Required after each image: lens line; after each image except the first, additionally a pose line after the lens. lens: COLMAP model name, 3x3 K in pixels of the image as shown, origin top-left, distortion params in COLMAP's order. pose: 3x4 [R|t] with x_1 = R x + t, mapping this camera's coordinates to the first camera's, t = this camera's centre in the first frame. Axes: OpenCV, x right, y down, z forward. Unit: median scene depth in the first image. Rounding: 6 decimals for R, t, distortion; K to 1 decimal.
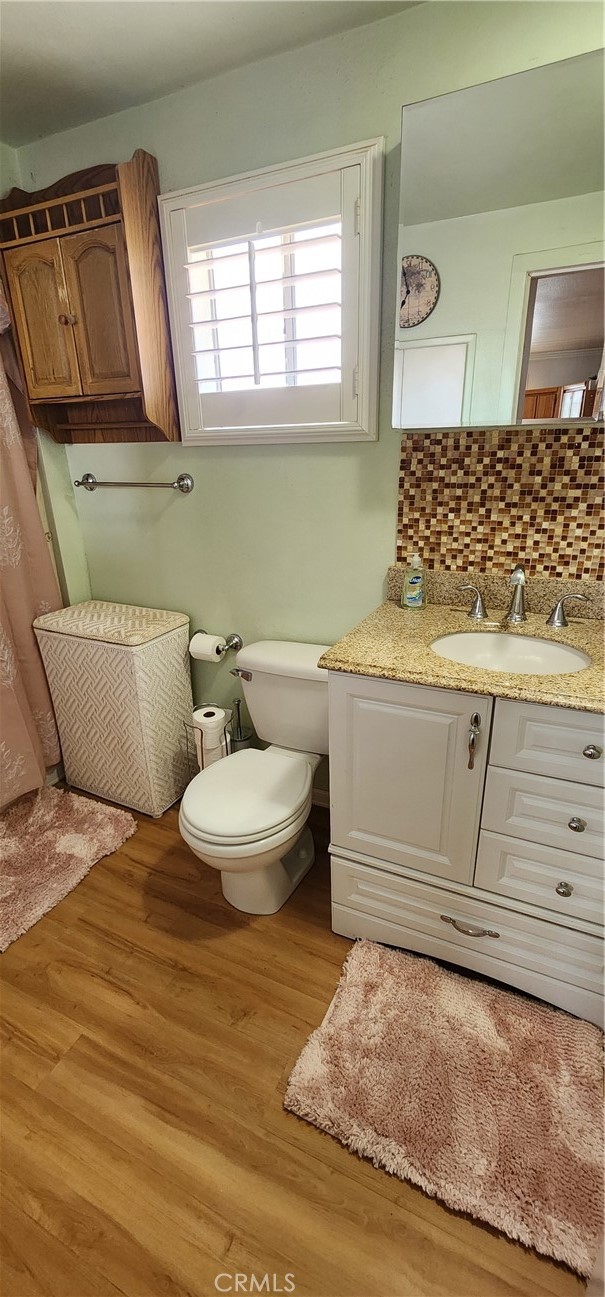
lens RADIAL K [[532.0, 0, 302.5], [0, 532.0, 648.5], [0, 0, 1]] dist [0.000353, 0.000245]
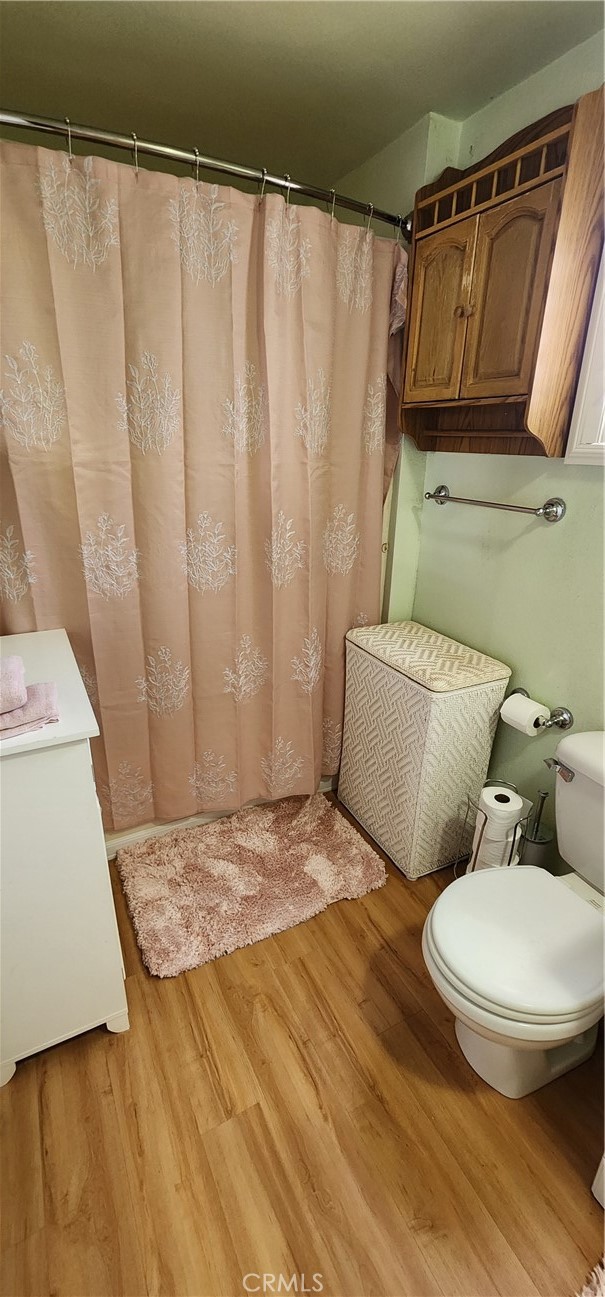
lens RADIAL K [[532.0, 0, 302.5], [0, 532.0, 648.5], [0, 0, 1]] dist [0.000353, 0.000245]
pose [[0.799754, 0.254477, -0.543723, -0.038014], [-0.249788, 0.964644, 0.084069, -0.086276], [0.545893, 0.068581, 0.835044, 0.153699]]
